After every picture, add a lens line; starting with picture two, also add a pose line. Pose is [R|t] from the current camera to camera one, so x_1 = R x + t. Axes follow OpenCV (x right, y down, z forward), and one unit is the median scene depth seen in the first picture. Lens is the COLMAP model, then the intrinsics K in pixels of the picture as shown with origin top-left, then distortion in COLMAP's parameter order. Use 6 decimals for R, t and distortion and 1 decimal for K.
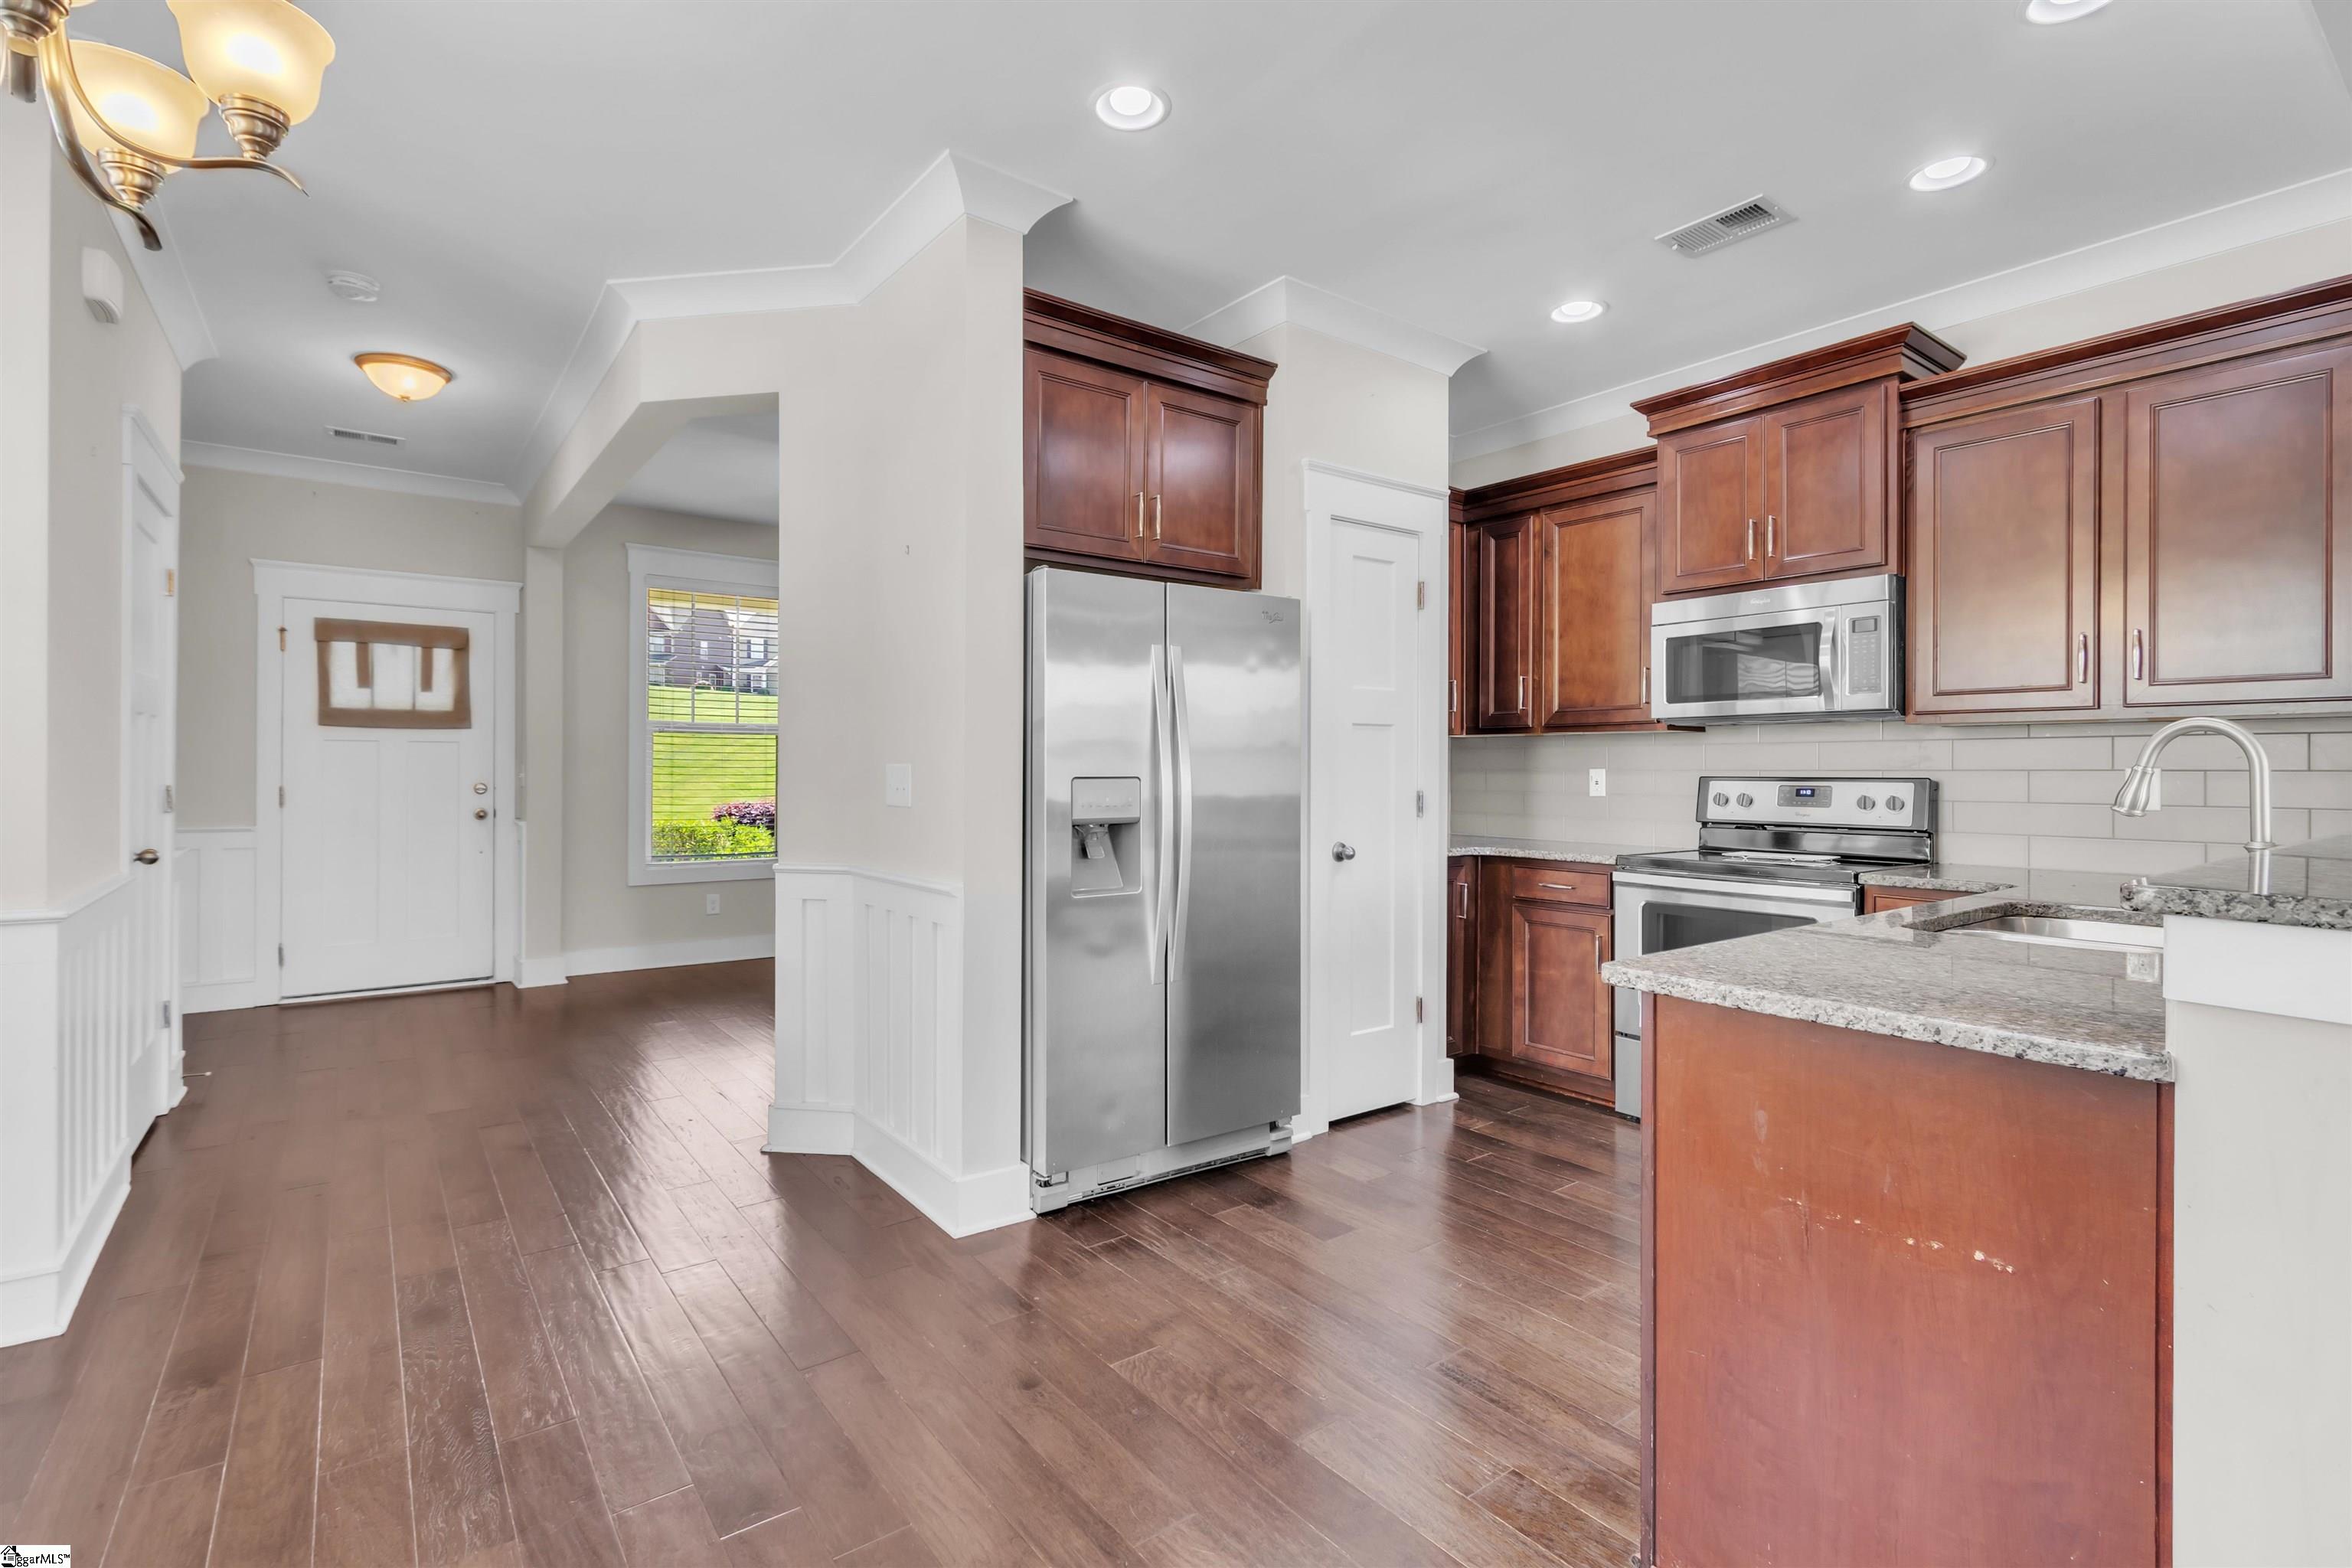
lens RADIAL K [[1084.5, 0, 1156.9], [0, 1084.5, 780.3], [0, 0, 1]] dist [0.001186, 0.000125]
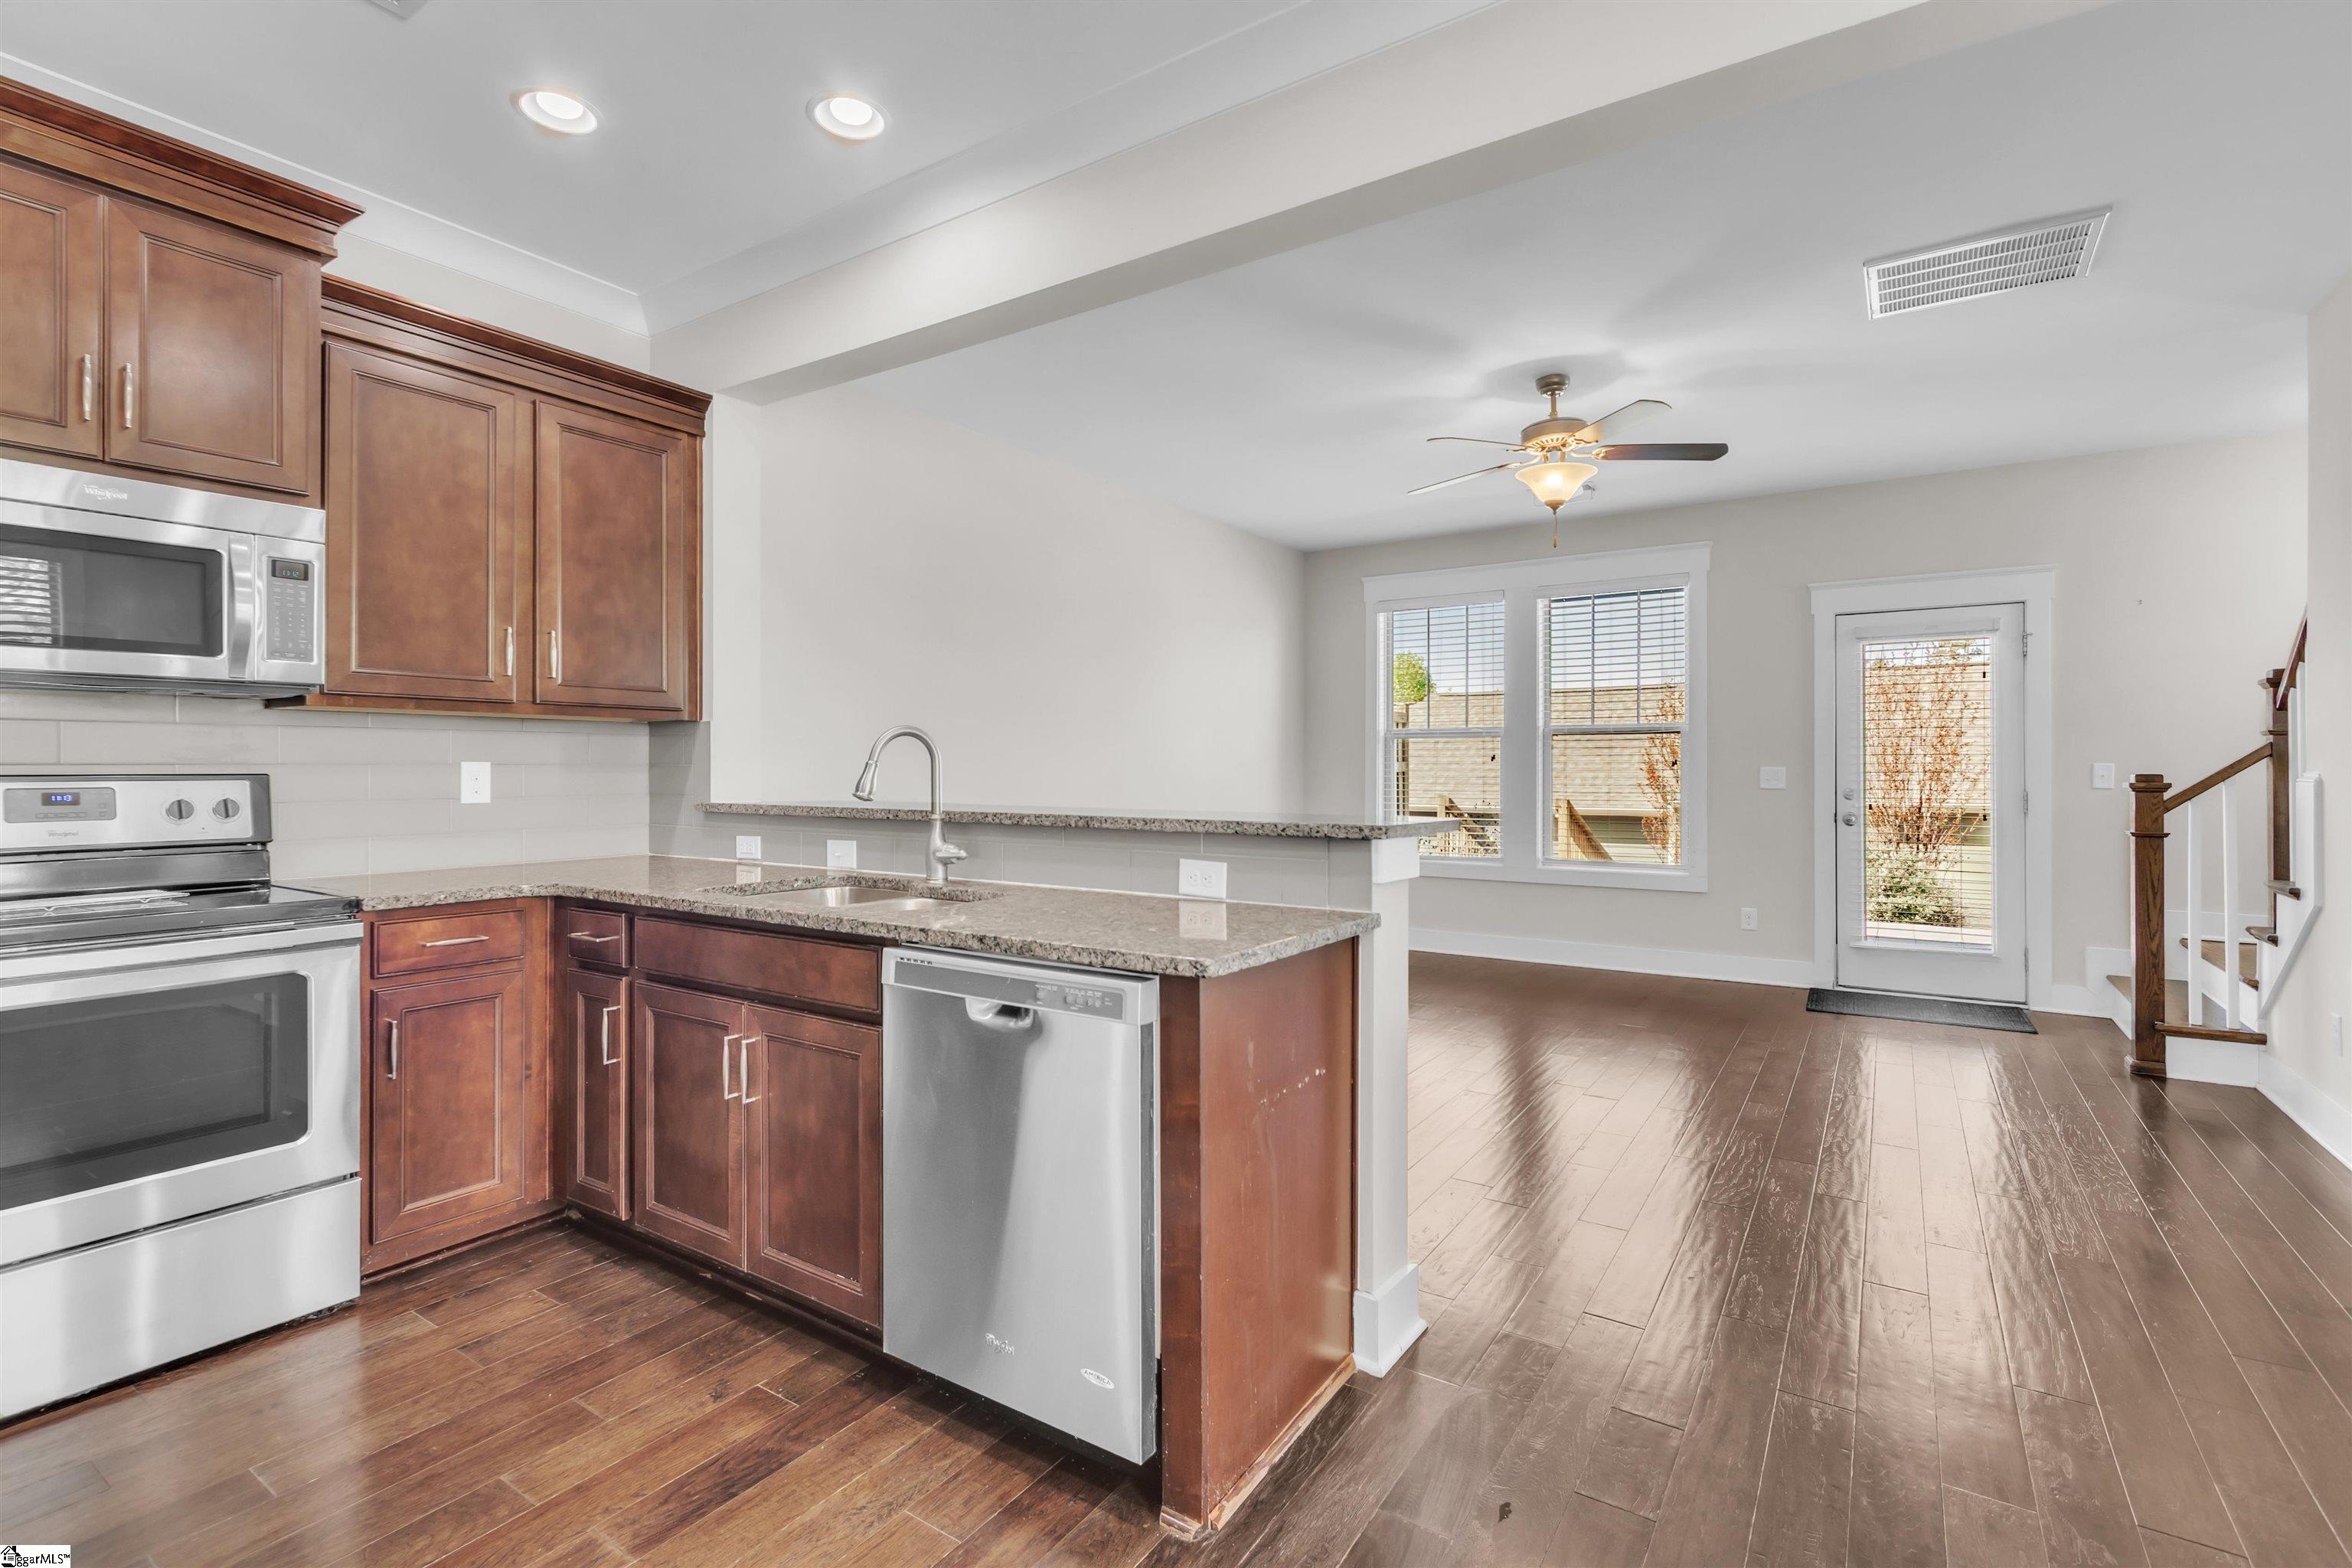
lens RADIAL K [[1075.4, 0, 1169.8], [0, 1075.4, 774.9], [0, 0, 1]] dist [0.003899, -0.000325]
pose [[-0.337959, -0.008400, 0.941123, -0.219257], [0.007715, 0.999902, 0.011695, -0.004895], [-0.941129, 0.011213, -0.337861, 0.591647]]
